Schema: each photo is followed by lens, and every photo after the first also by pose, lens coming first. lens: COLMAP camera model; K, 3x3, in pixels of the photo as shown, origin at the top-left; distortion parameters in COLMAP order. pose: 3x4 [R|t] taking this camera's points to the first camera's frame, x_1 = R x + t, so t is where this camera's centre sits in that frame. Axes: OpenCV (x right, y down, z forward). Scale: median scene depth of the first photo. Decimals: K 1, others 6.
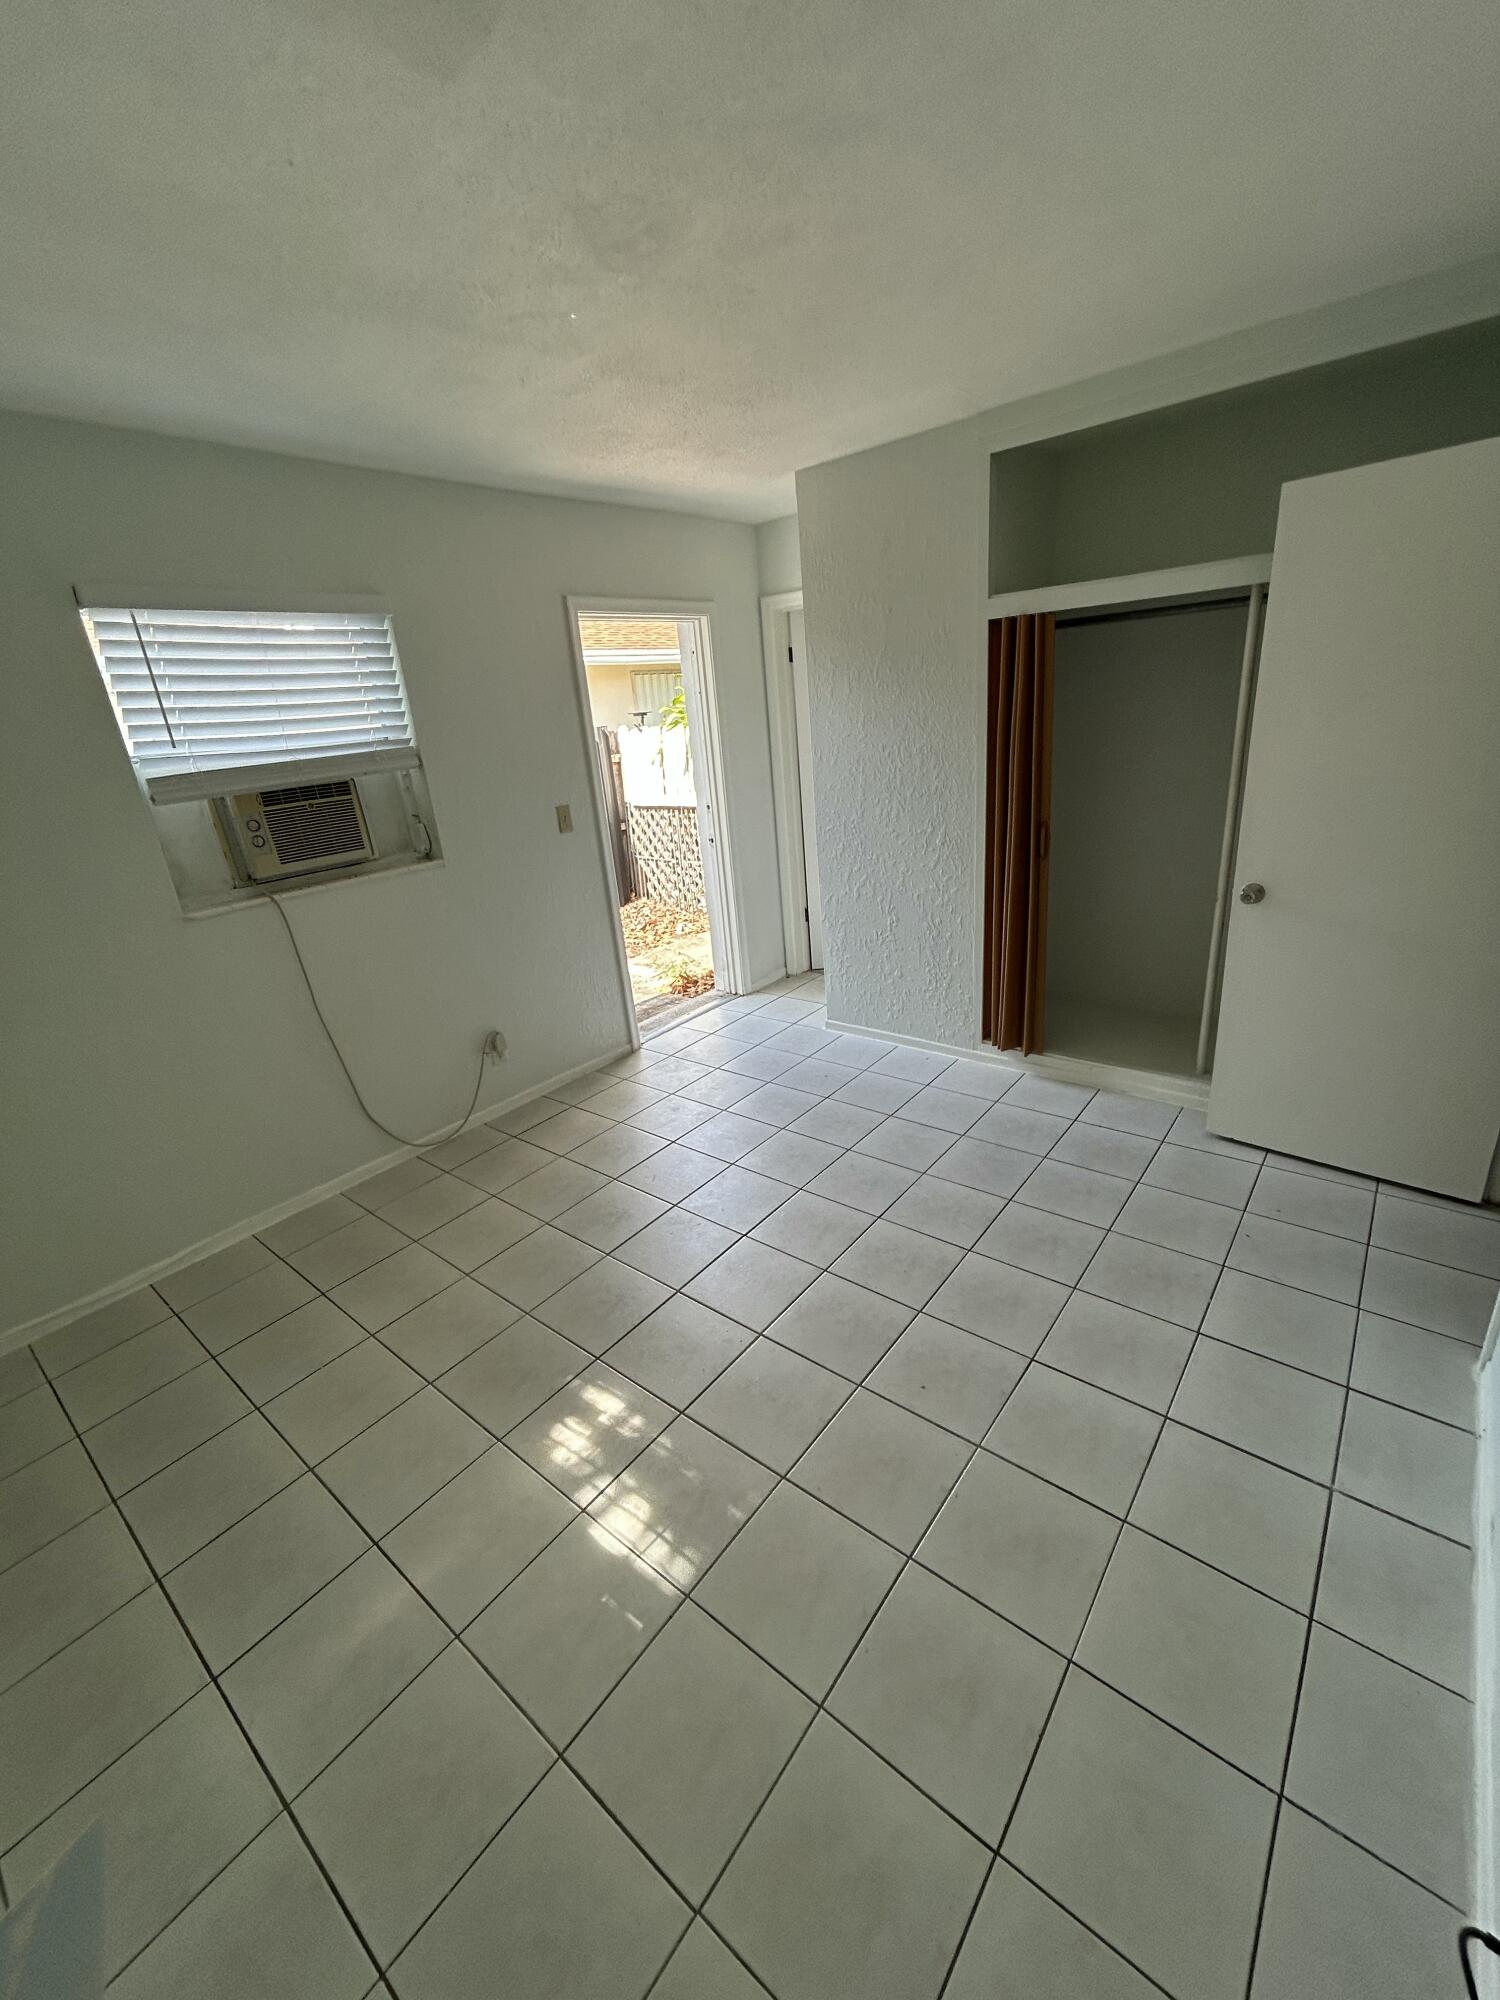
lens RADIAL K [[808.3, 0, 754.0], [0, 808.3, 1007.7], [0, 0, 1]] dist [0.003648, 0.000315]
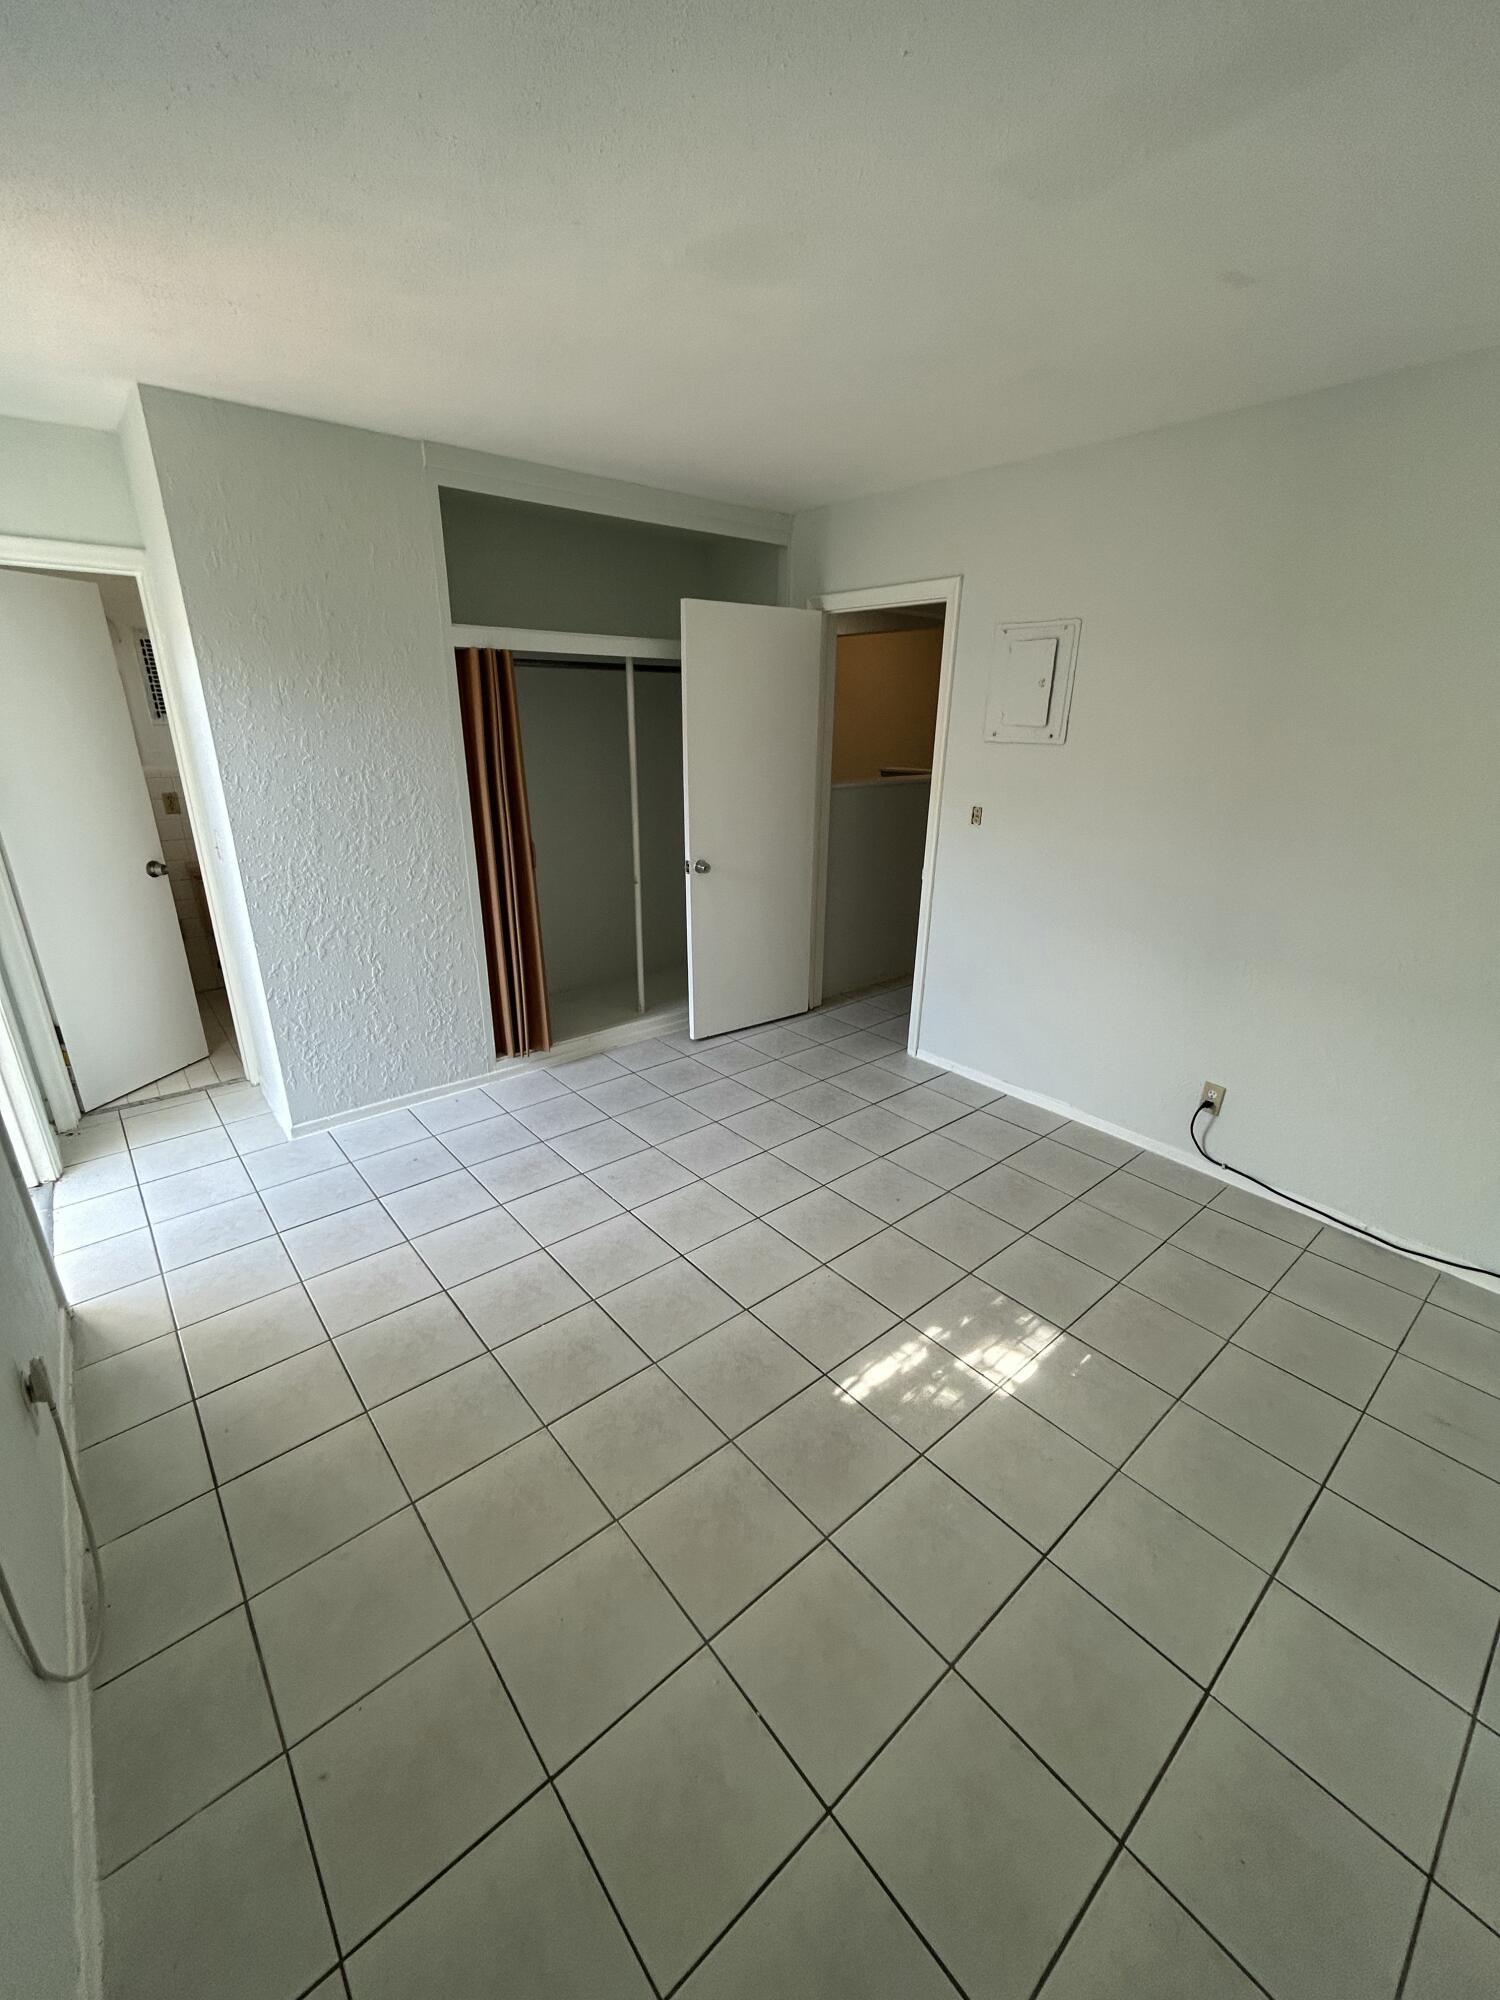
lens RADIAL K [[808.3, 0, 751.5], [0, 808.3, 1004.2], [0, 0, 1]] dist [0.003648, 0.000315]
pose [[0.190658, -0.257711, 0.947225, -0.725580], [0.321627, 0.928064, 0.187761, -0.133802], [-0.927473, 0.268855, 0.259829, 0.513094]]
